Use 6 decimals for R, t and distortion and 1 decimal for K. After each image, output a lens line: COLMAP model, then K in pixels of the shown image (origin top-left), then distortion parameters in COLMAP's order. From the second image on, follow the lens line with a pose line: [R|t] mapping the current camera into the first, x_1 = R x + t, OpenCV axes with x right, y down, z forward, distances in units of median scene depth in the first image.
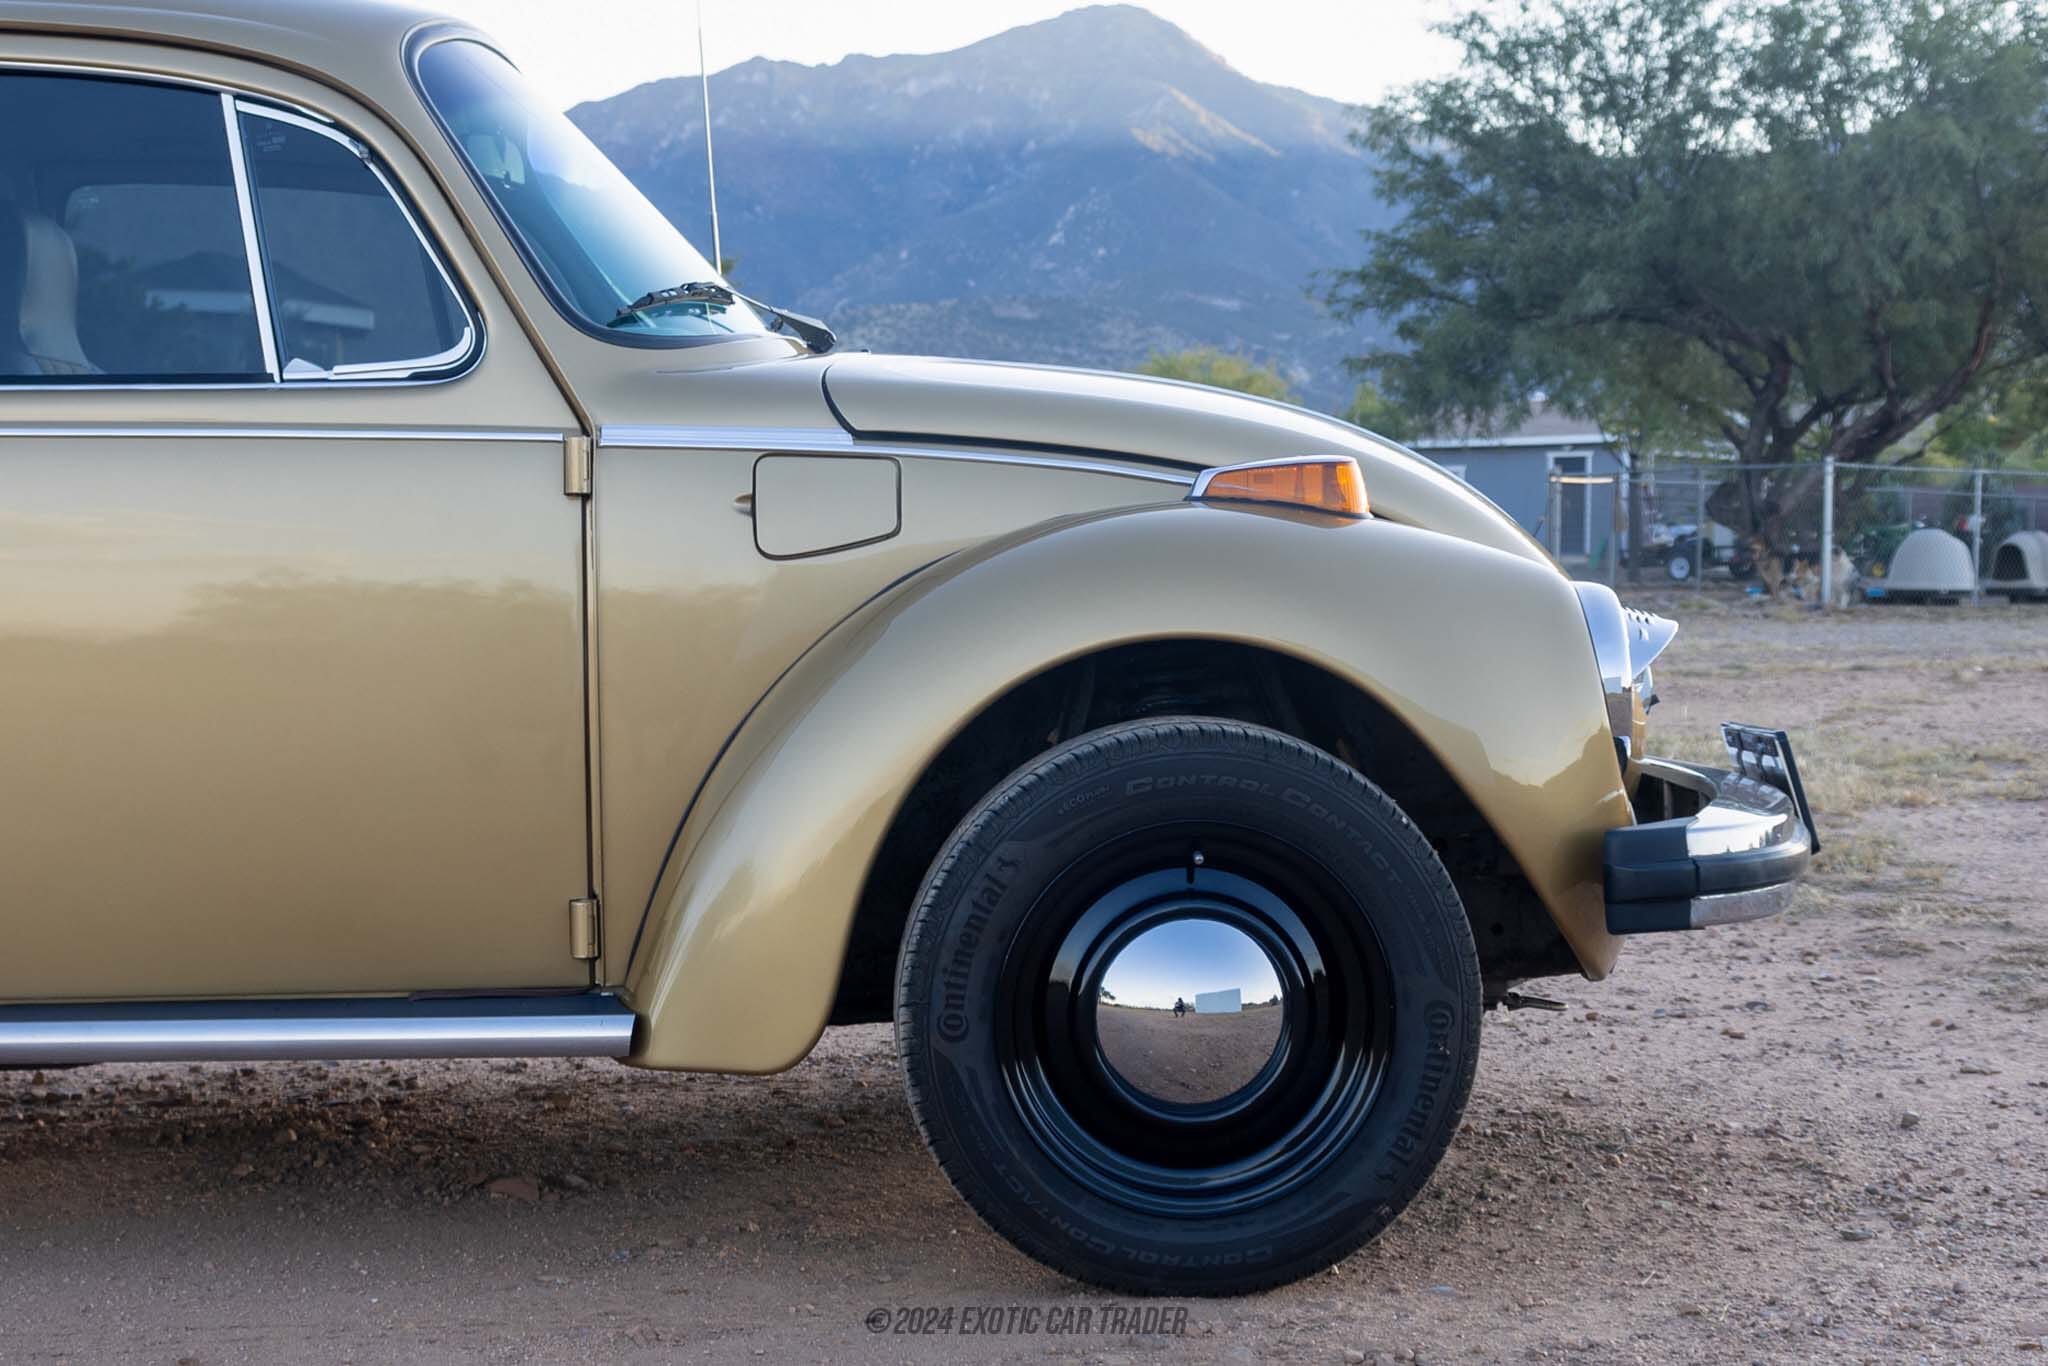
lens RADIAL K [[2999.9, 0, 1025.0], [0, 2999.9, 682.3], [0, 0, 1]] dist [0.003785, 0.000000]
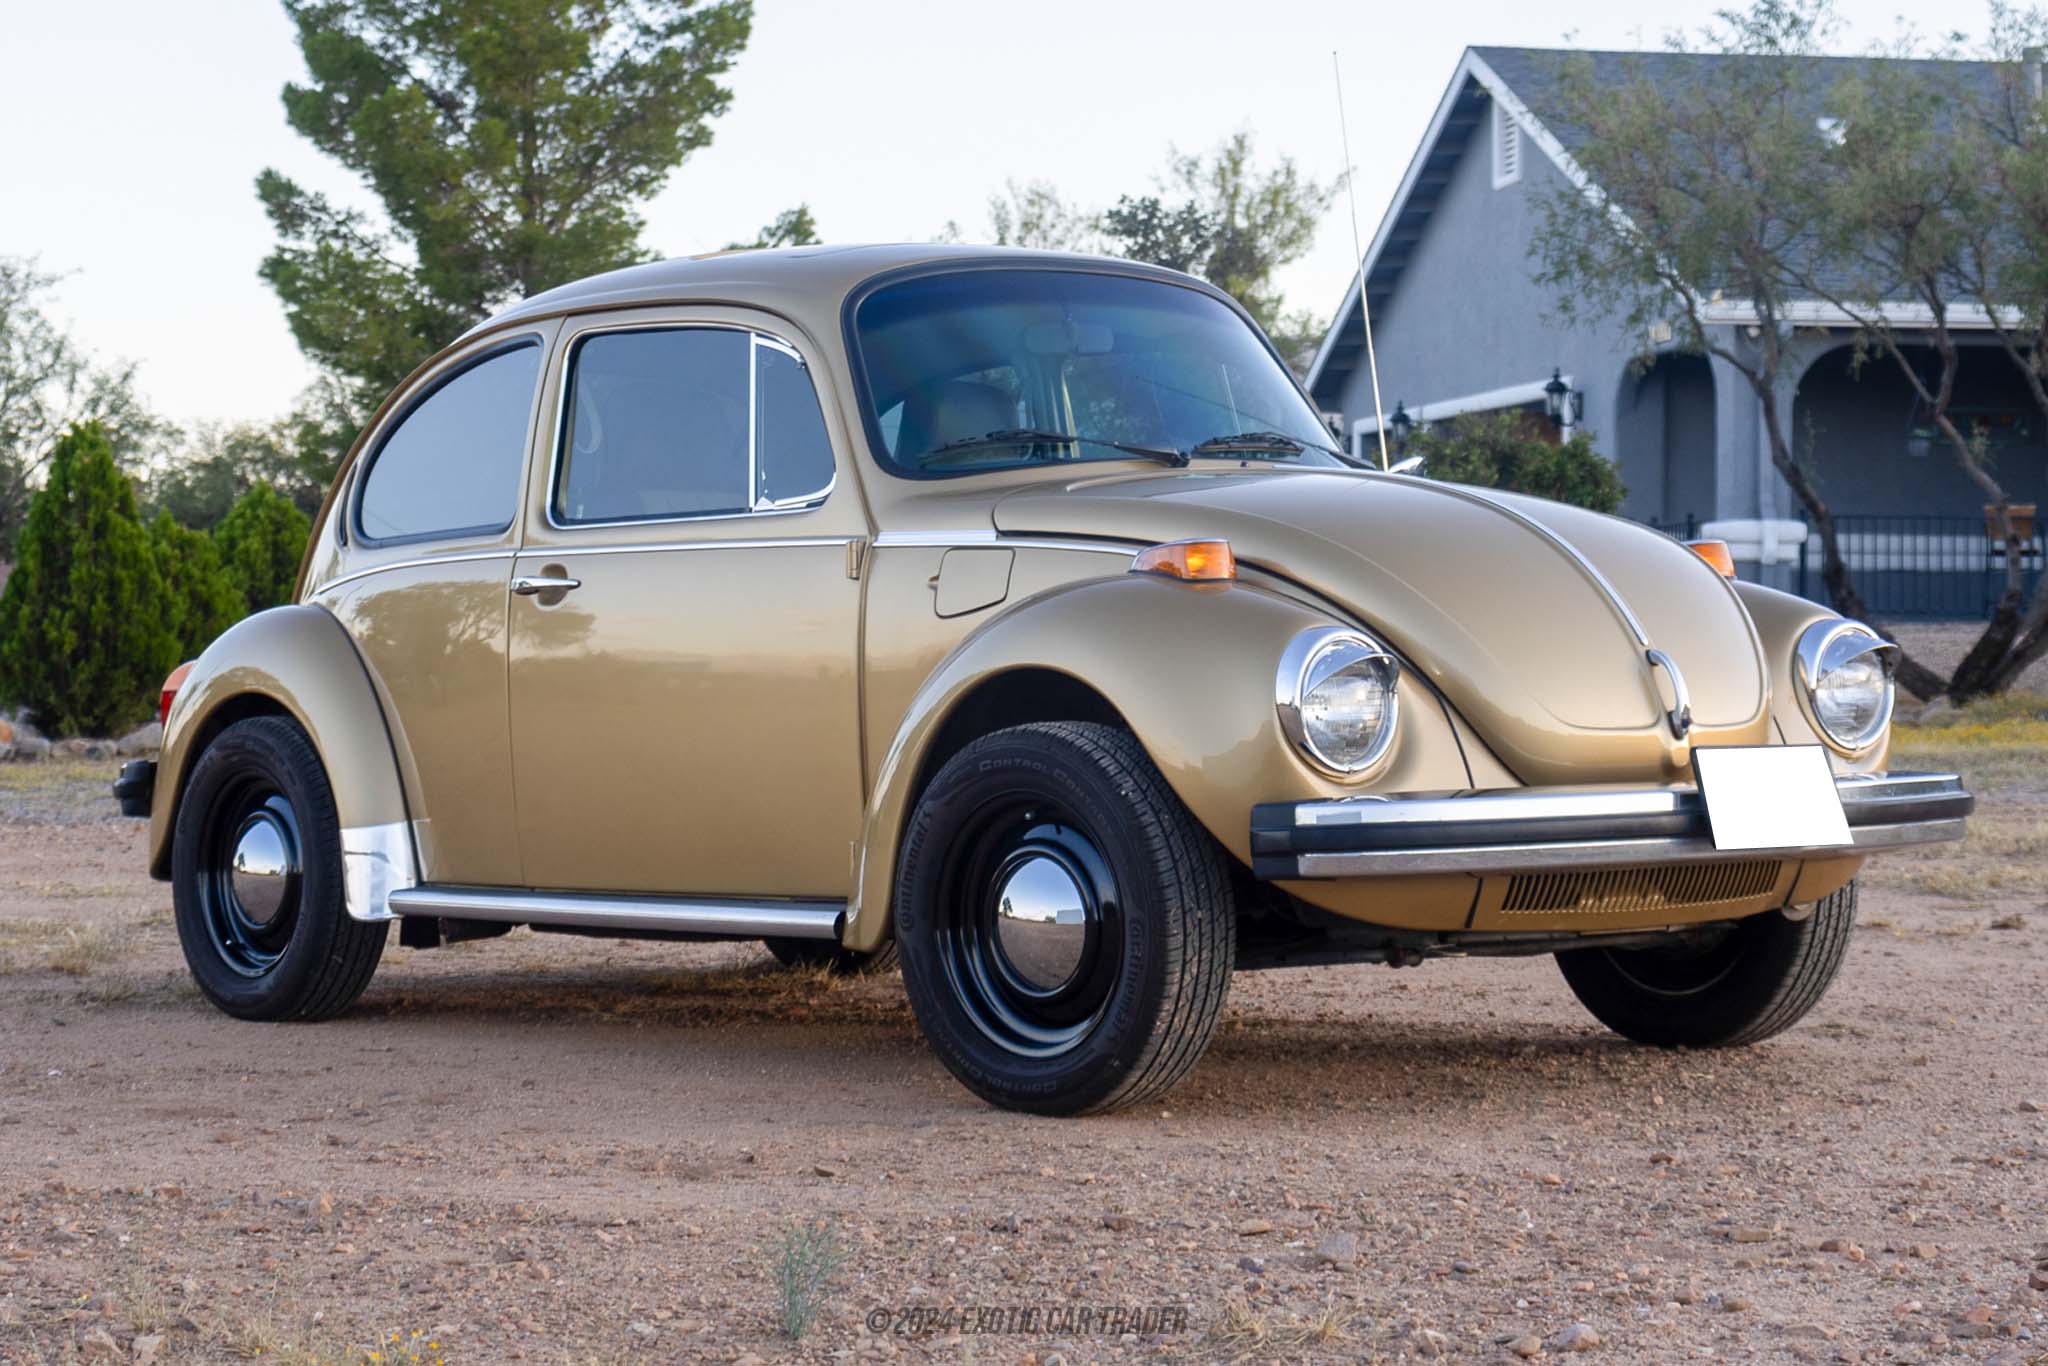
lens RADIAL K [[4514.3, 0, 1022.4], [0, 4514.3, 679.4], [0, 0, 1]] dist [-0.038665, 0.000000]
pose [[0.610546, -0.005210, -0.791963, 1.592918], [-0.019936, 0.999560, -0.021945, 0.035172], [0.791730, 0.029187, 0.610174, -0.319390]]
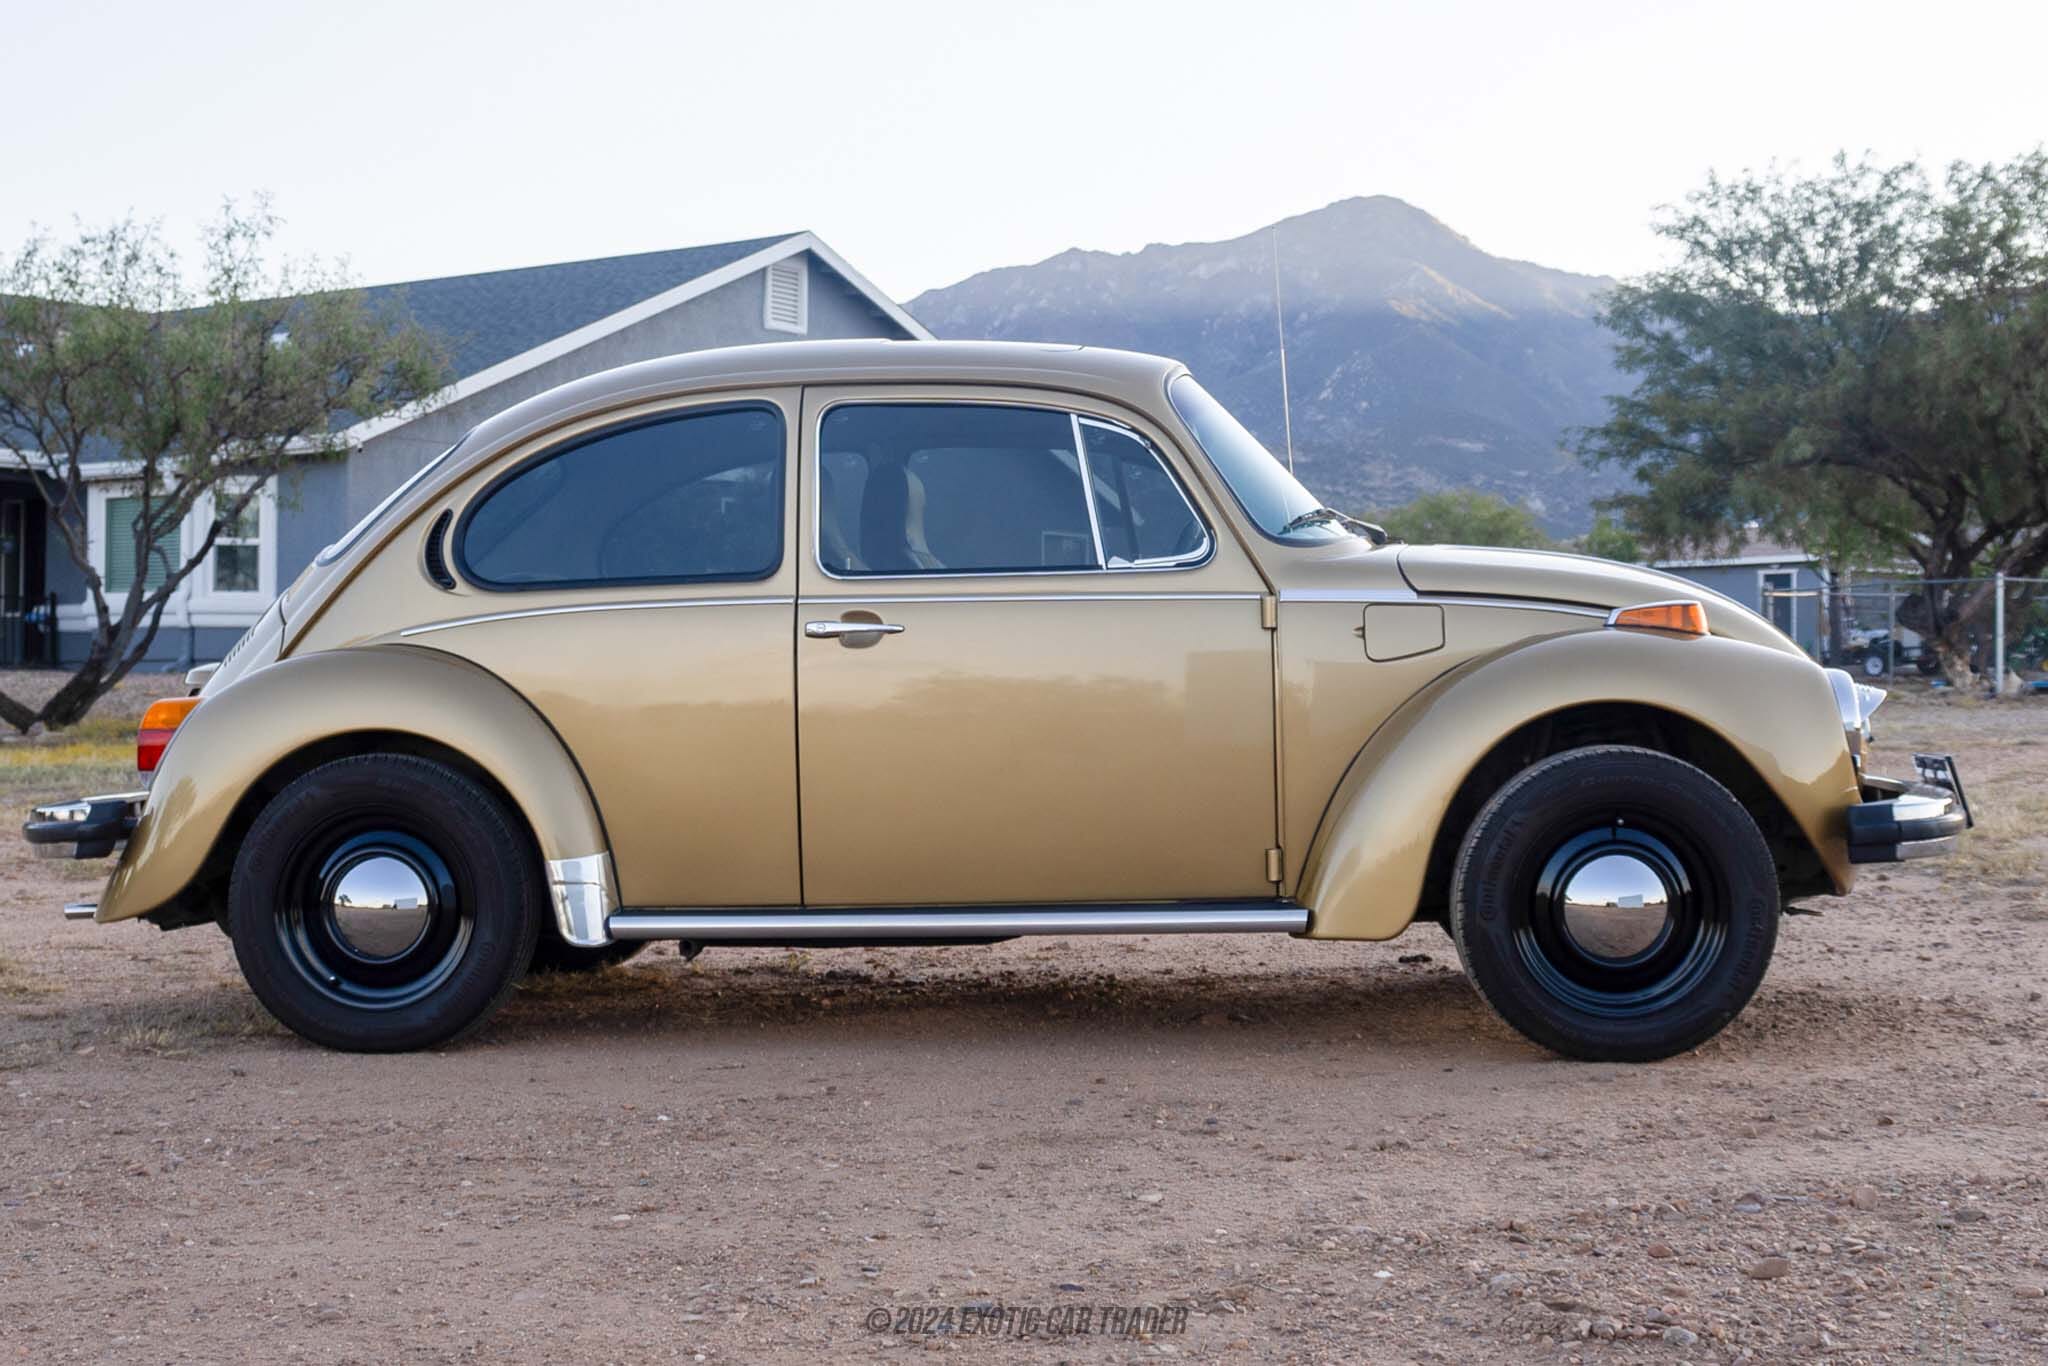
lens RADIAL K [[2529.4, 0, 1035.4], [0, 2529.4, 686.8], [0, 0, 1]] dist [-0.003447, 0.000000]
pose [[0.994388, -0.011132, -0.105206, -0.117661], [0.007636, 0.999407, -0.033575, 0.022376], [0.105518, 0.032583, 0.993883, -0.506281]]
